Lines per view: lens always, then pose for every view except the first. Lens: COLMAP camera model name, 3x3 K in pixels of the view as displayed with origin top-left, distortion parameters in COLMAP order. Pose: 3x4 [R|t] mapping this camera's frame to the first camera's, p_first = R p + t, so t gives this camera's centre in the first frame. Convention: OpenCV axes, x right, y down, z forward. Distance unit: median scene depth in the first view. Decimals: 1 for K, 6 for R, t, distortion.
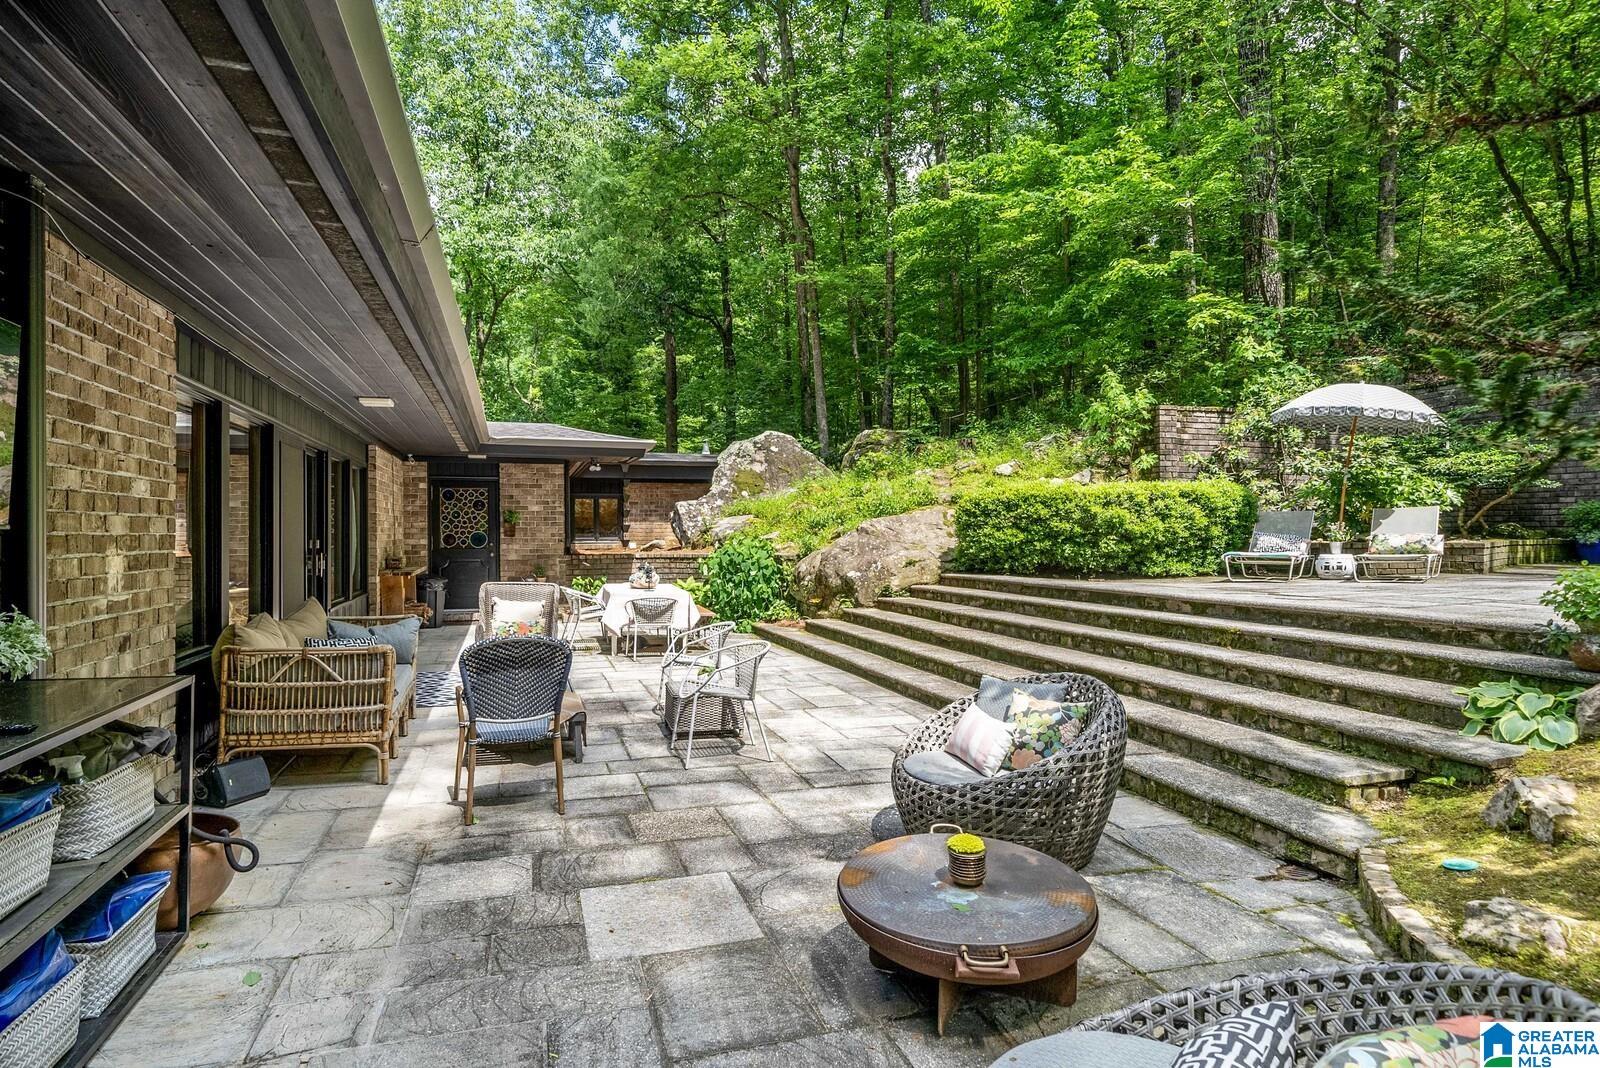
lens RADIAL K [[869.8, 0, 804.7], [0, 869.8, 534.6], [0, 0, 1]] dist [0.002458, 0.000403]
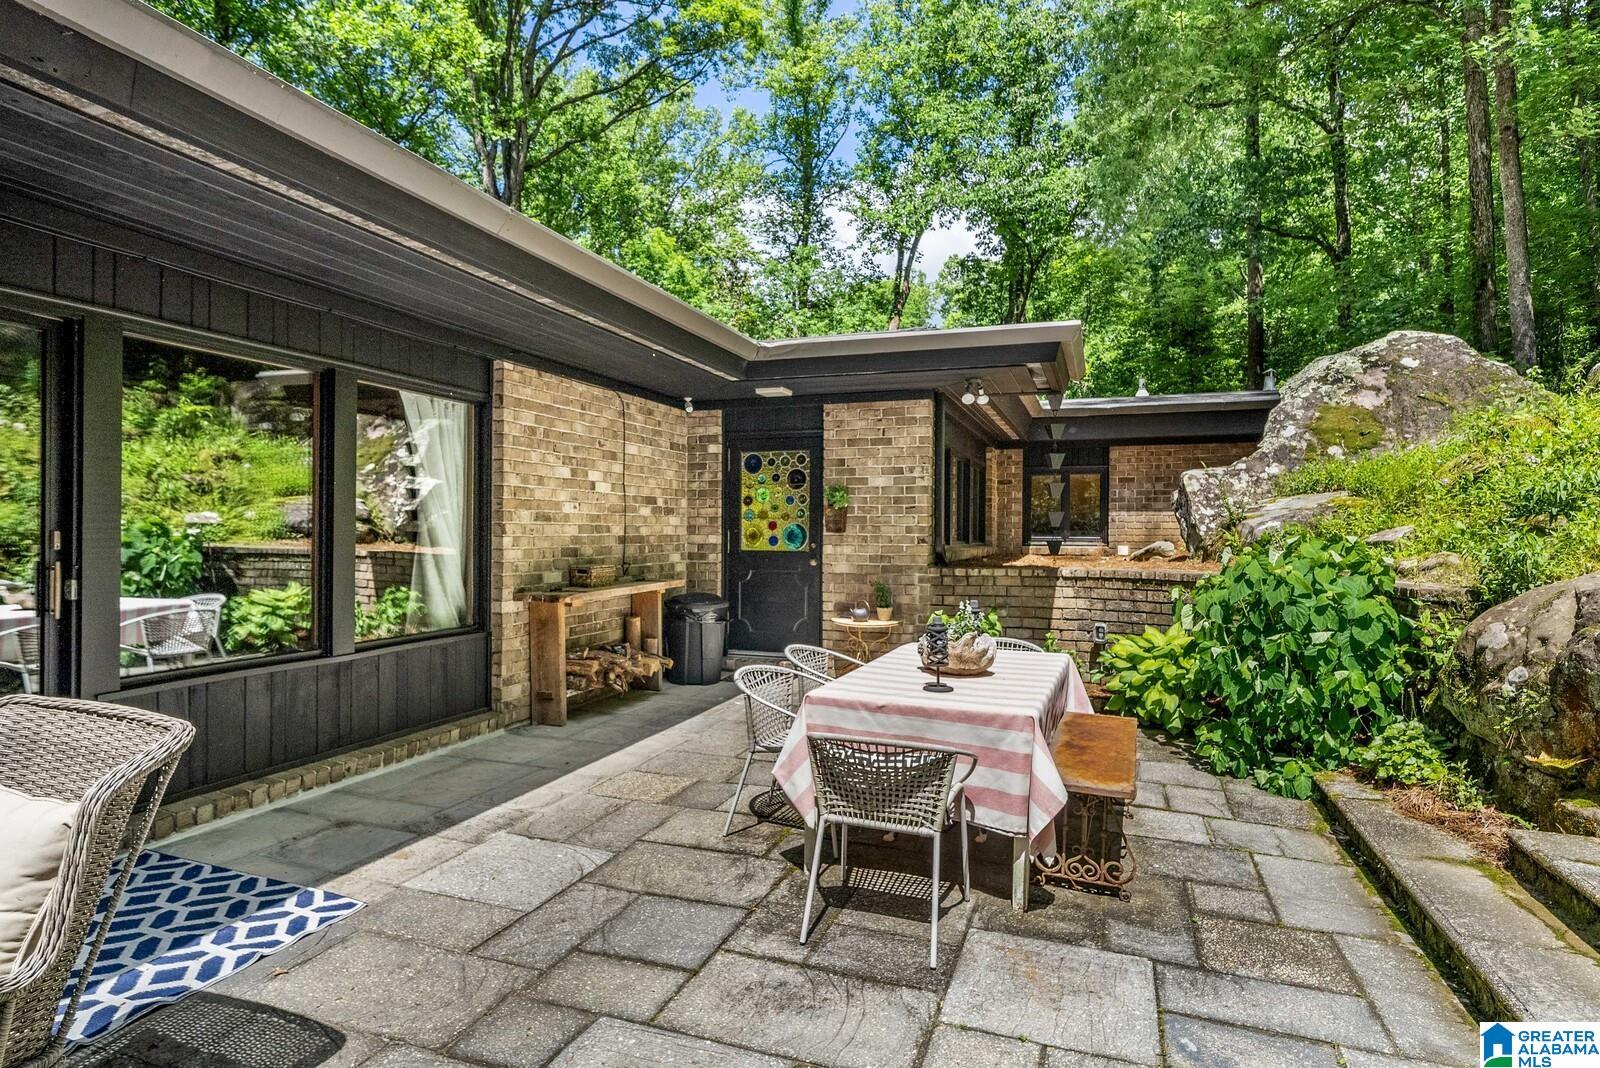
lens RADIAL K [[869.8, 0, 813.5], [0, 869.8, 537.7], [0, 0, 1]] dist [0.002458, 0.000403]
pose [[0.798663, 0.012015, -0.601658, -0.008849], [-0.009490, 0.999928, 0.007371, 0.001923], [0.601703, -0.000177, 0.798720, 0.534920]]
